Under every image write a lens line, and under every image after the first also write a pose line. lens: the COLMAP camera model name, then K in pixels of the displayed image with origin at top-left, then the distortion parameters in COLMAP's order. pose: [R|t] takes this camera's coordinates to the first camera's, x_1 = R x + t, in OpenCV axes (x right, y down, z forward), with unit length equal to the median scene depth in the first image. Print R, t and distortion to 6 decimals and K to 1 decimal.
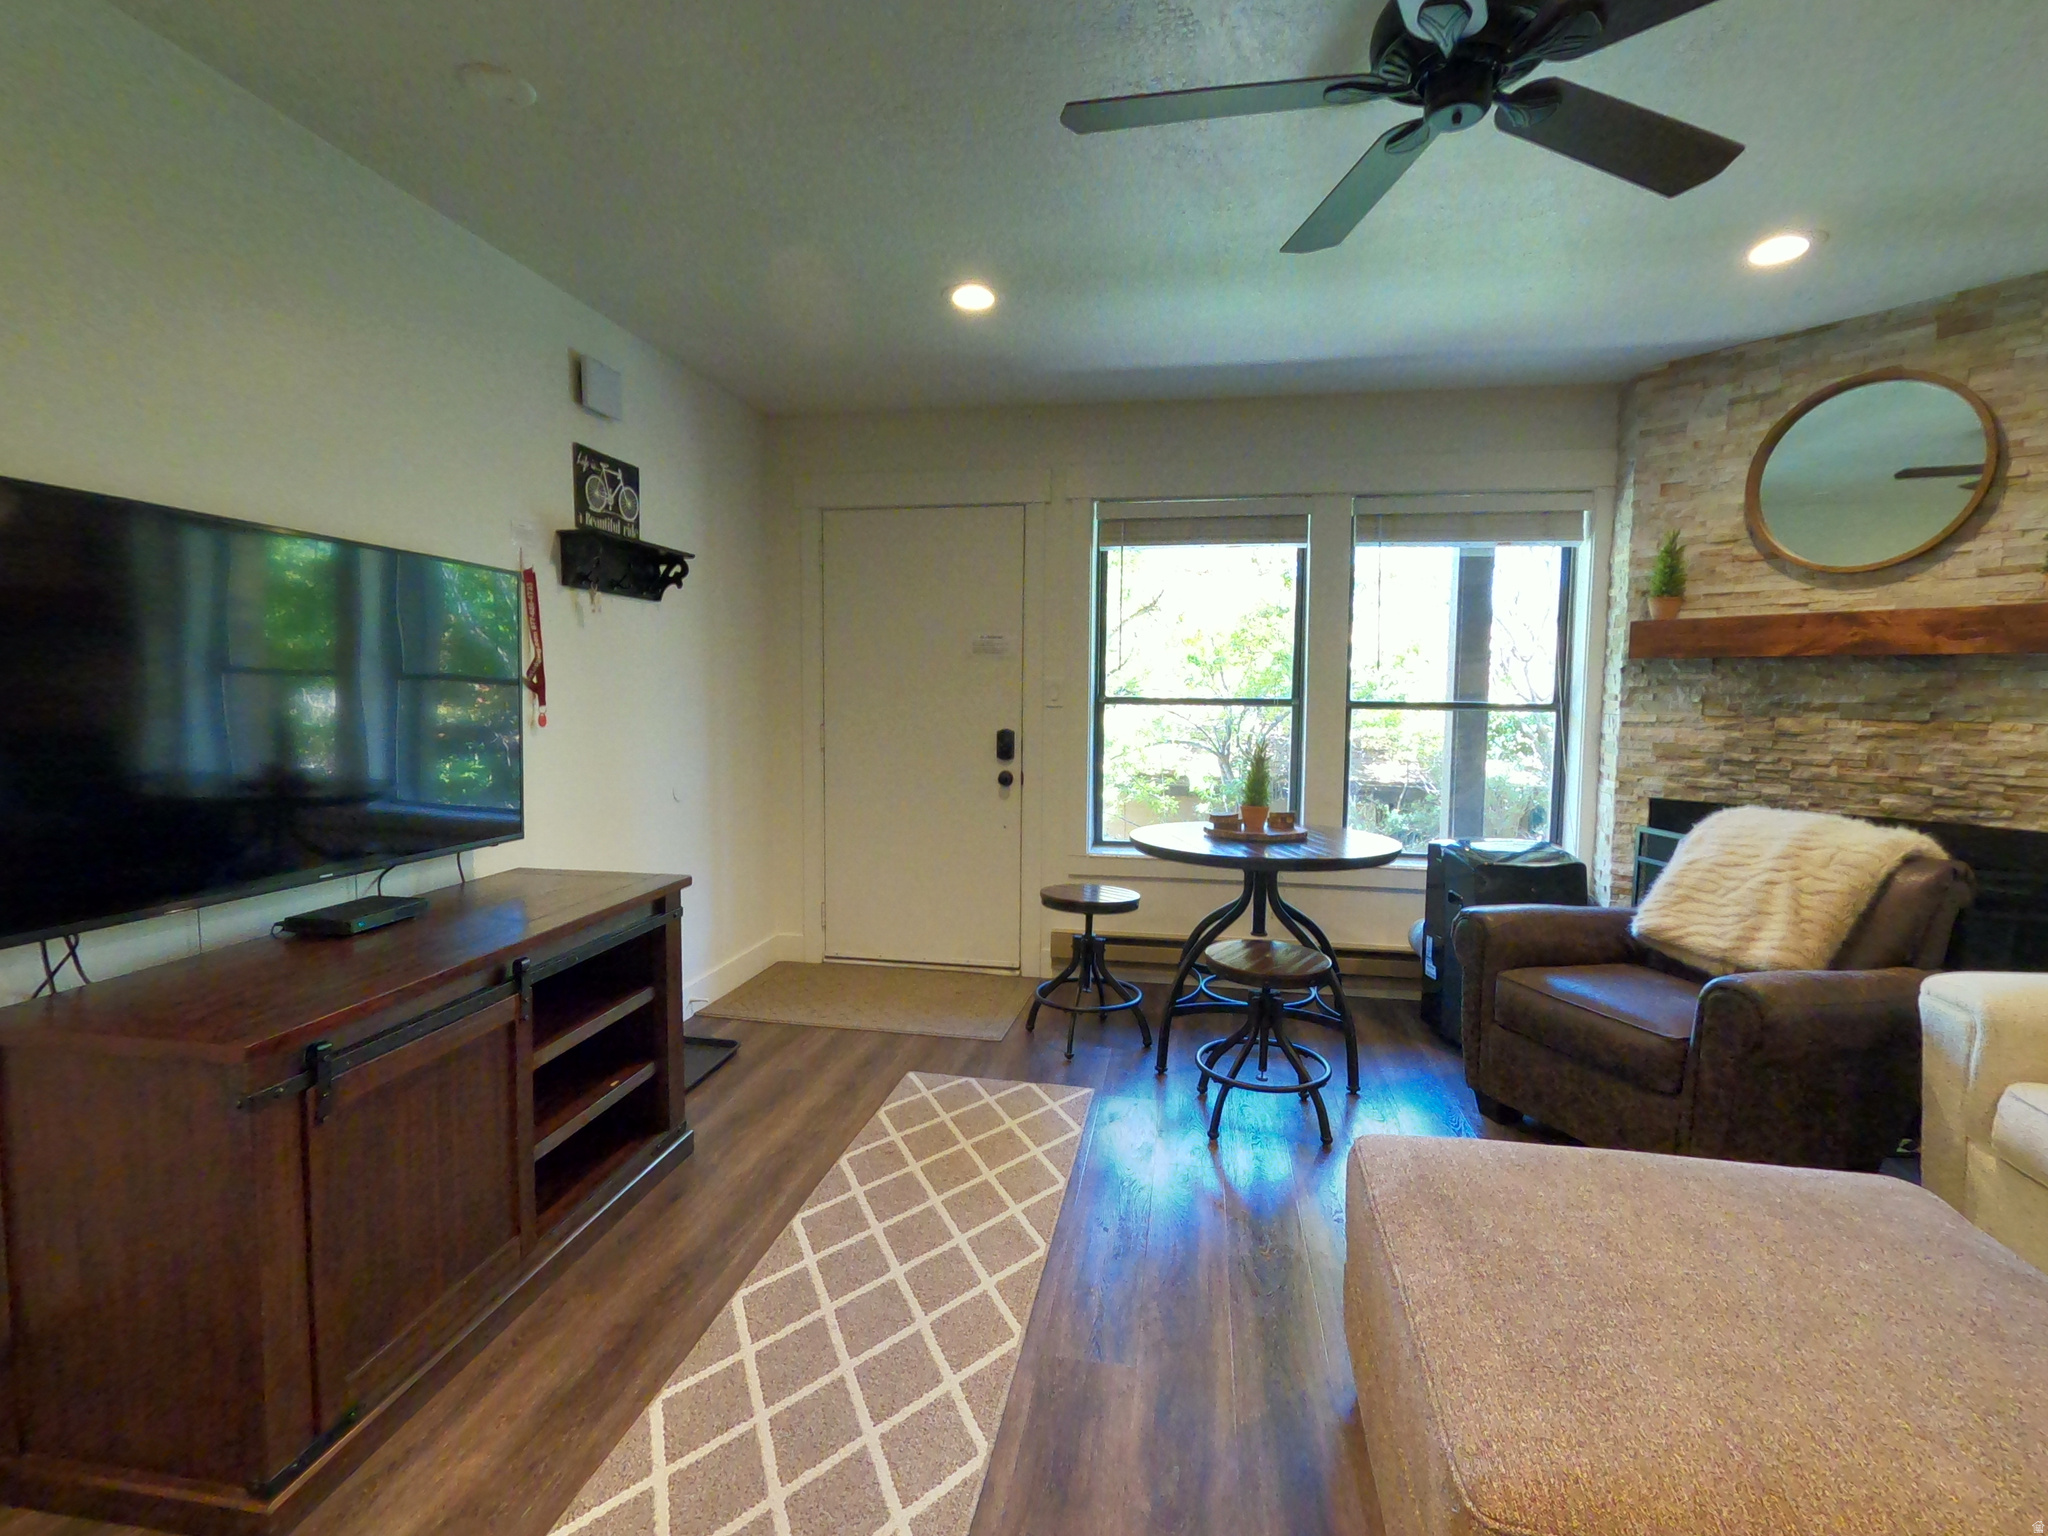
lens RADIAL K [[982.1, 0, 1021.5], [0, 982.1, 767.8], [0, 0, 1]] dist [0.000900, 0.000102]
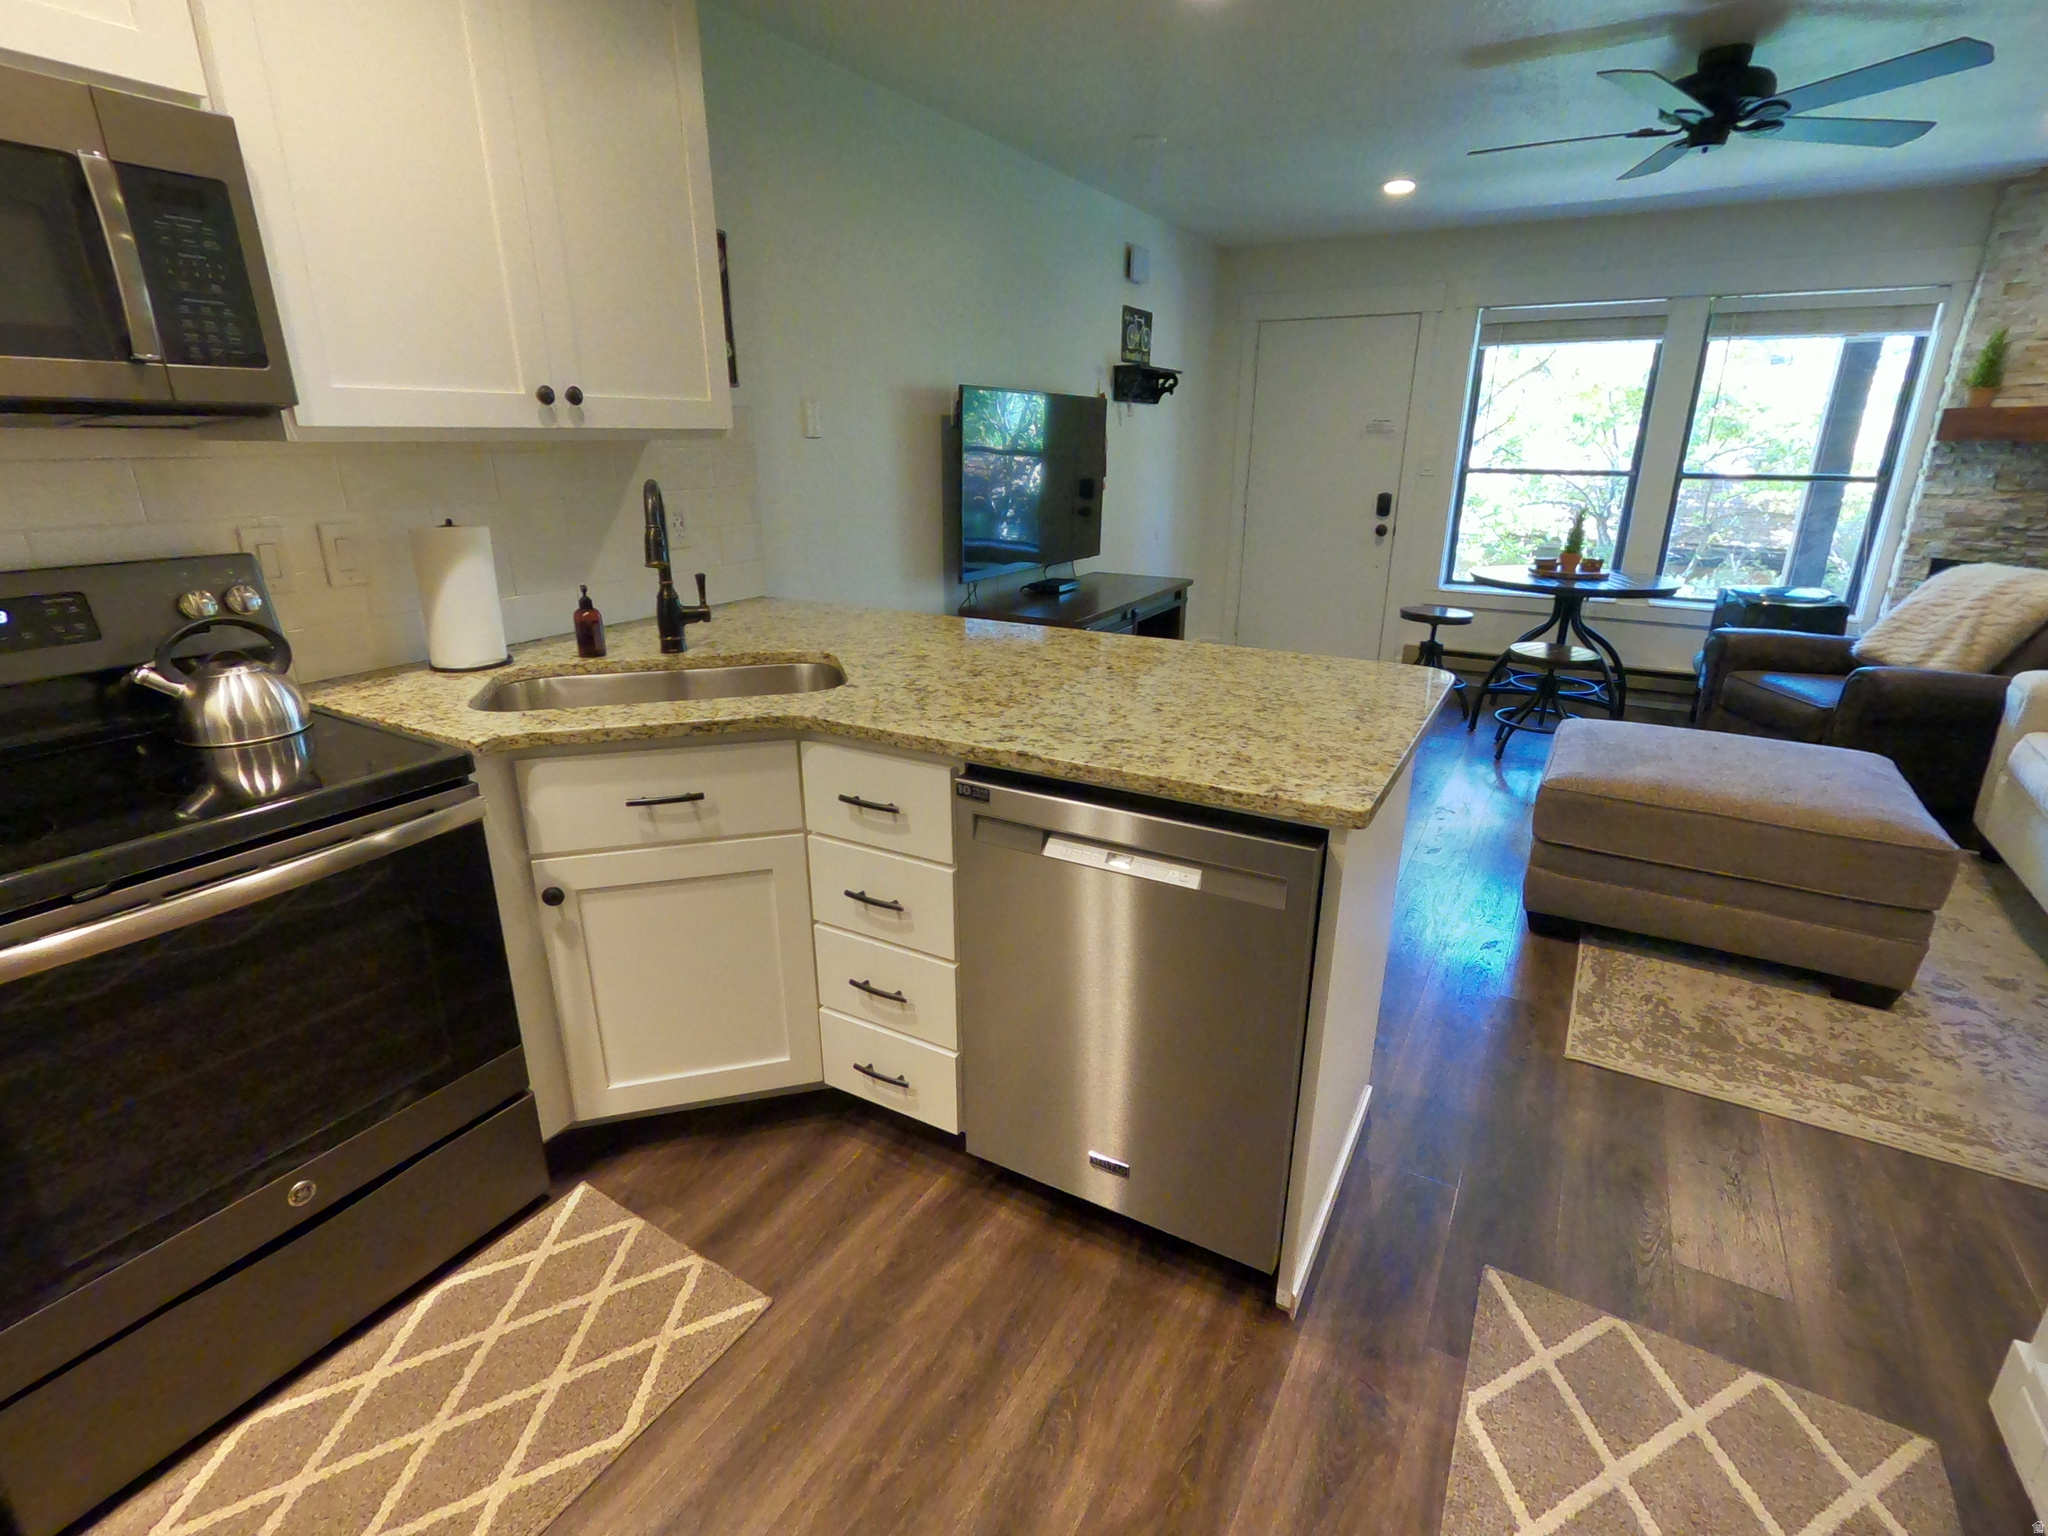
lens RADIAL K [[982.1, 0, 1019.4], [0, 982.1, 771.1], [0, 0, 1]] dist [0.000900, 0.000102]
pose [[0.941131, 0.103527, -0.321800, -0.022863], [-0.021795, 0.968553, 0.247853, 0.011193], [0.337340, -0.226248, 0.913791, -0.726928]]
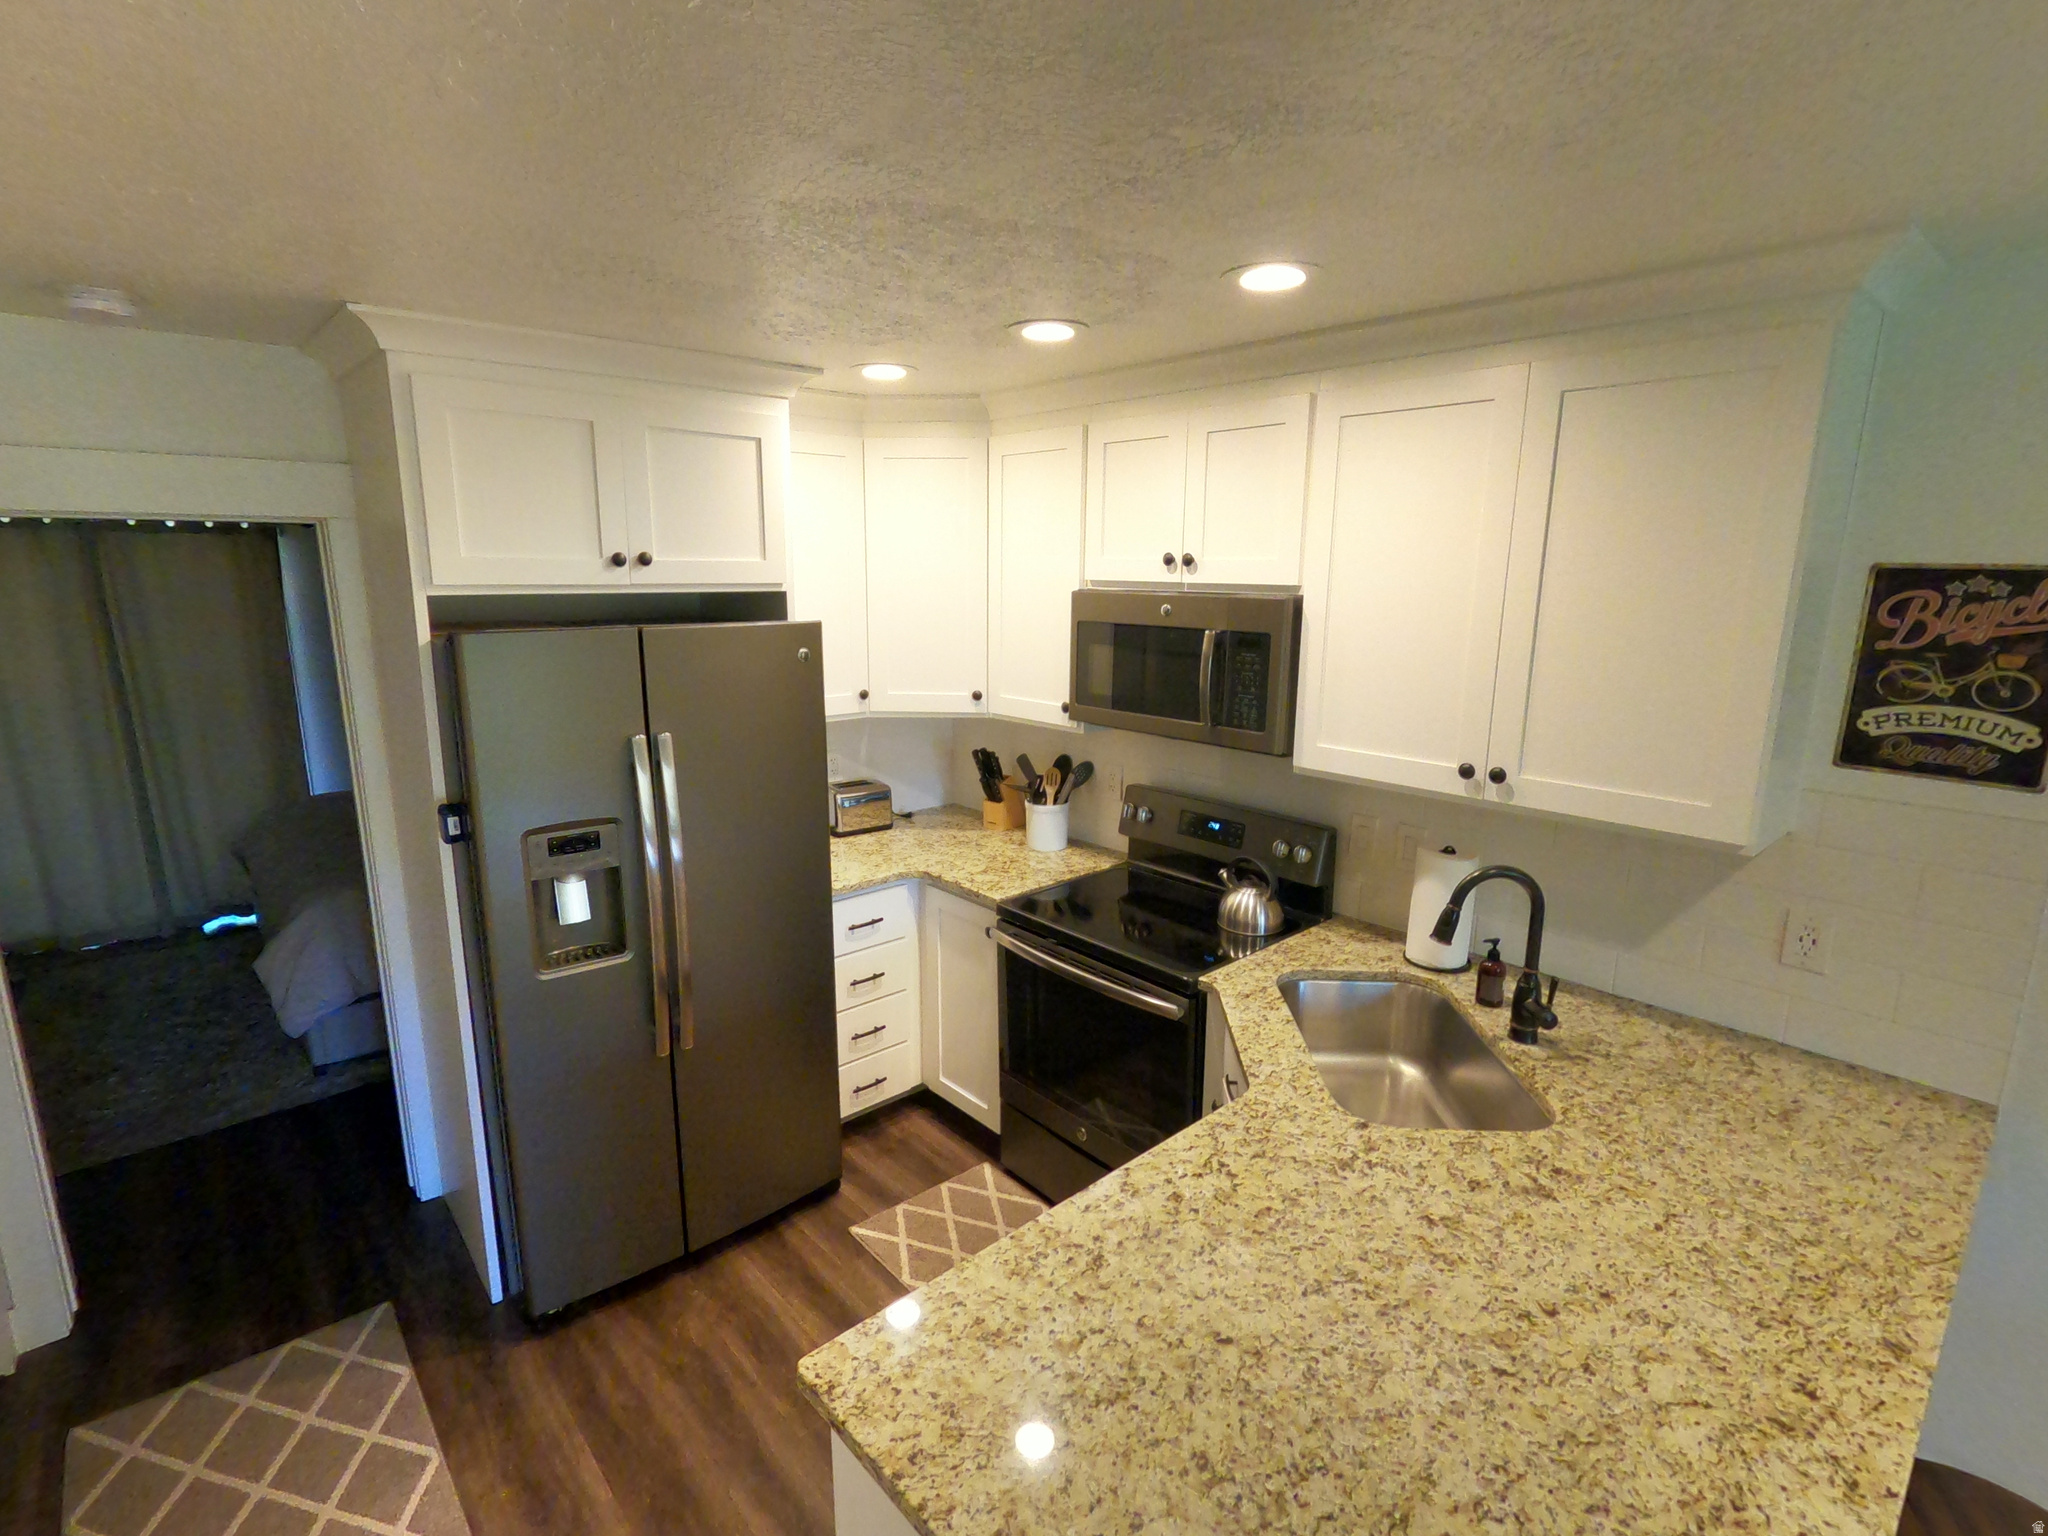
lens RADIAL K [[982.1, 0, 1025.9], [0, 982.1, 772.2], [0, 0, 1]] dist [0.000900, 0.000102]
pose [[-0.614380, 0.154793, -0.773677, 0.216277], [-0.075370, 0.964569, 0.252837, -0.229455], [0.785402, 0.213650, -0.580945, 0.014904]]
